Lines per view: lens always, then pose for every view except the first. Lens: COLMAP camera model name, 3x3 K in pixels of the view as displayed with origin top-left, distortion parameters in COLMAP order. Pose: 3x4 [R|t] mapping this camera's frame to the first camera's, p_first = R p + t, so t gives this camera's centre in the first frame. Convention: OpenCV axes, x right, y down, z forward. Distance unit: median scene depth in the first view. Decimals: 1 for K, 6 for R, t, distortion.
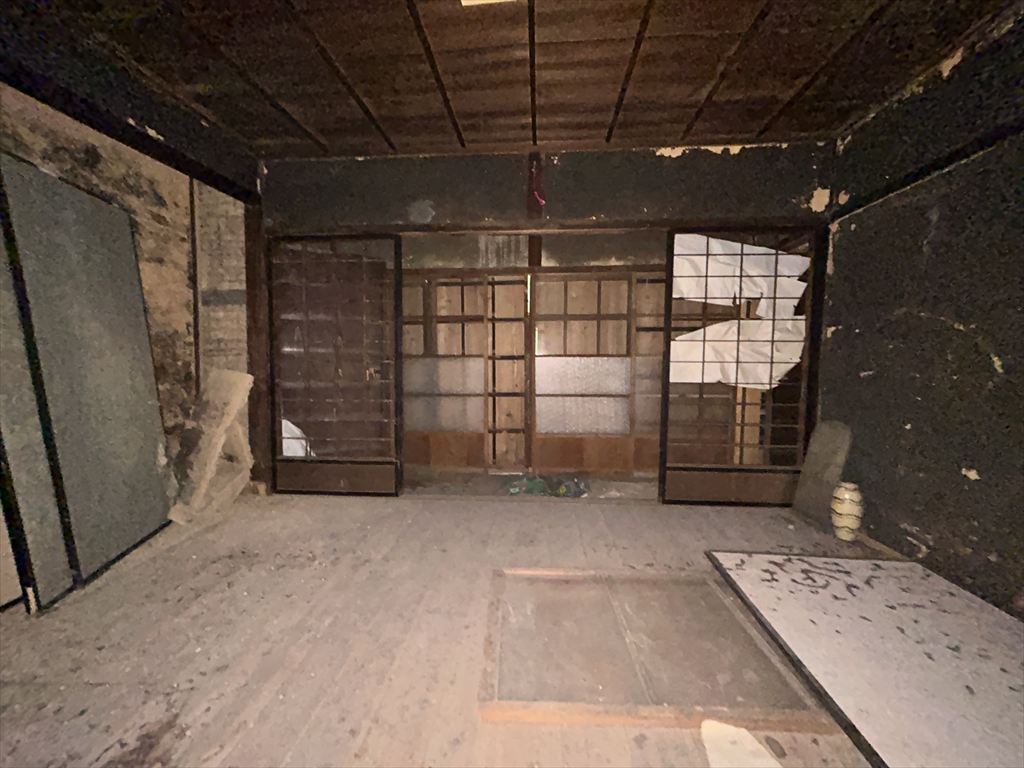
lens RADIAL K [[411.9, 0, 512.9], [0, 411.9, 384.3], [0, 0, 1]] dist [0.001335, -0.000851]
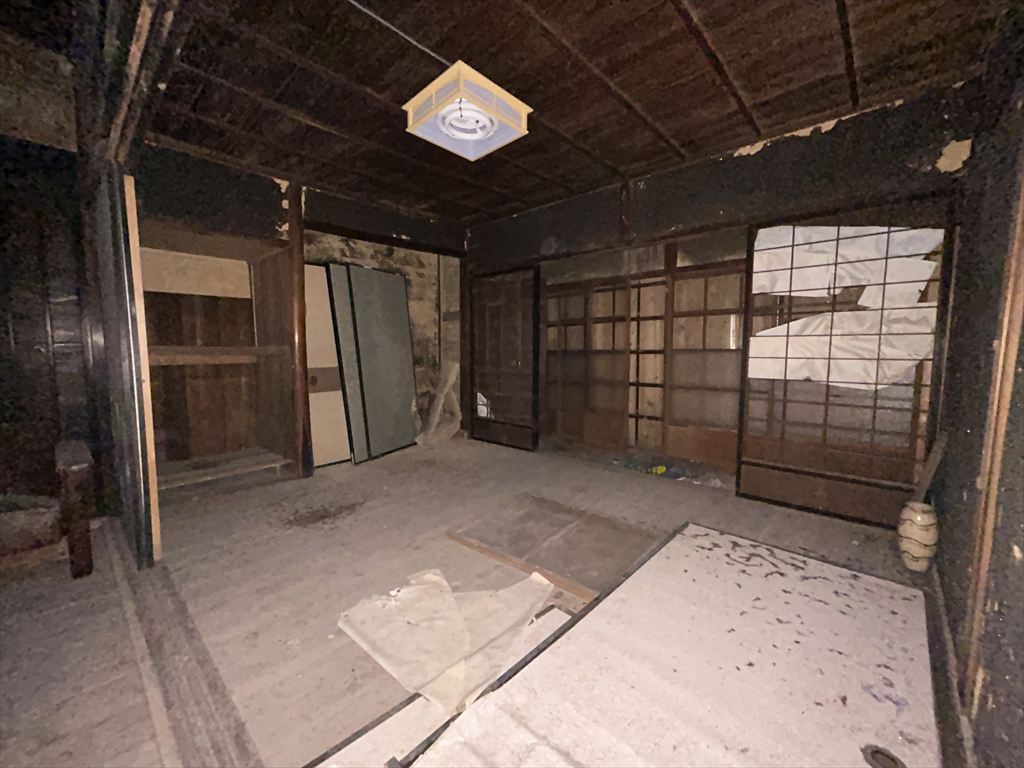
lens RADIAL K [[411.9, 0, 512.1], [0, 411.9, 385.2], [0, 0, 1]] dist [0.001335, -0.000851]
pose [[0.782541, 0.049908, -0.620595, 0.565614], [-0.035372, 0.998736, 0.035714, -0.002307], [0.621593, -0.005996, 0.783317, -0.151920]]
